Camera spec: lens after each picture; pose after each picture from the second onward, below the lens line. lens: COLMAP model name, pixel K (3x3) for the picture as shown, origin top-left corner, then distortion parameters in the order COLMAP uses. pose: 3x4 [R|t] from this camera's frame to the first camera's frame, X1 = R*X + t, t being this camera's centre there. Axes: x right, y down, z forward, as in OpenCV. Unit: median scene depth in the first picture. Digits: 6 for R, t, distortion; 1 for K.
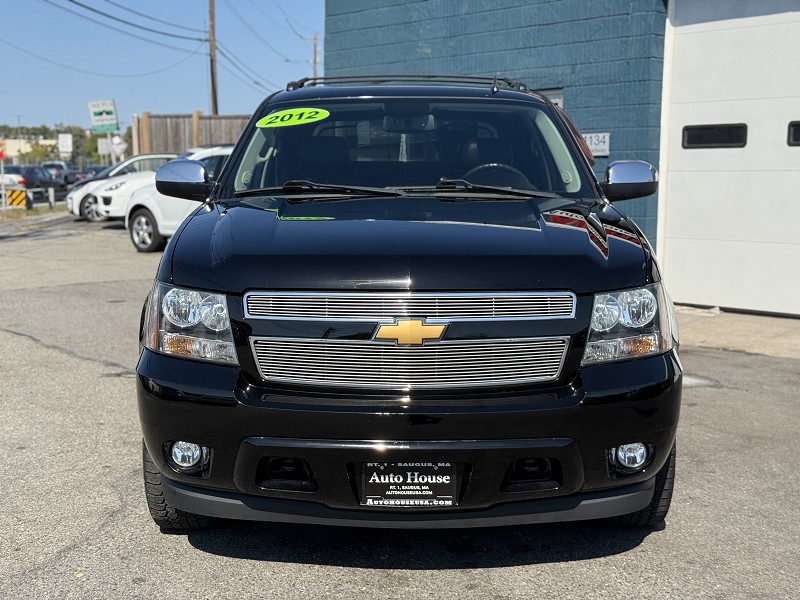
lens RADIAL K [[1124.2, 0, 400.0], [0, 1124.2, 300.0], [0, 0, 1]] dist [0.135455, -0.102571]
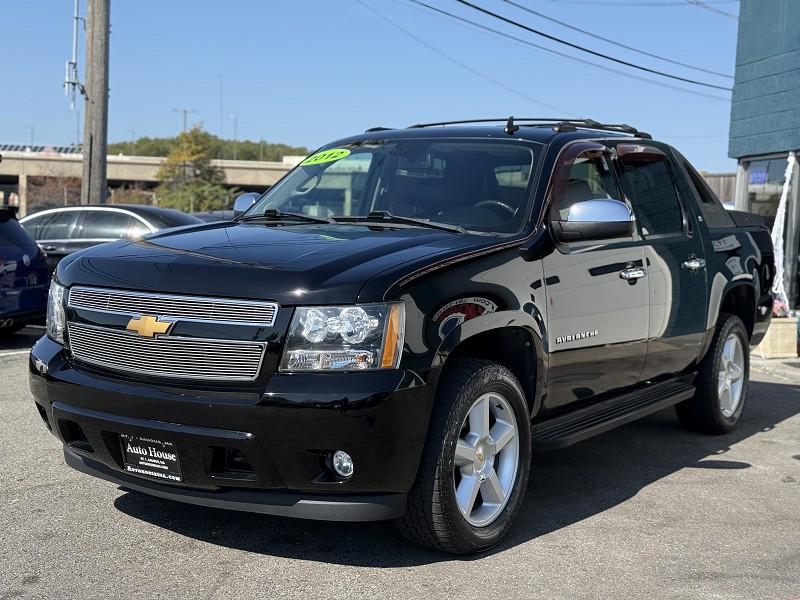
lens RADIAL K [[1124.2, 0, 400.0], [0, 1124.2, 300.0], [0, 0, 1]] dist [0.135455, -0.102571]
pose [[0.835560, 0.063586, -0.545707, 0.853764], [-0.093706, 0.995220, -0.027516, 0.008627], [0.541349, 0.074127, 0.837524, 0.141020]]
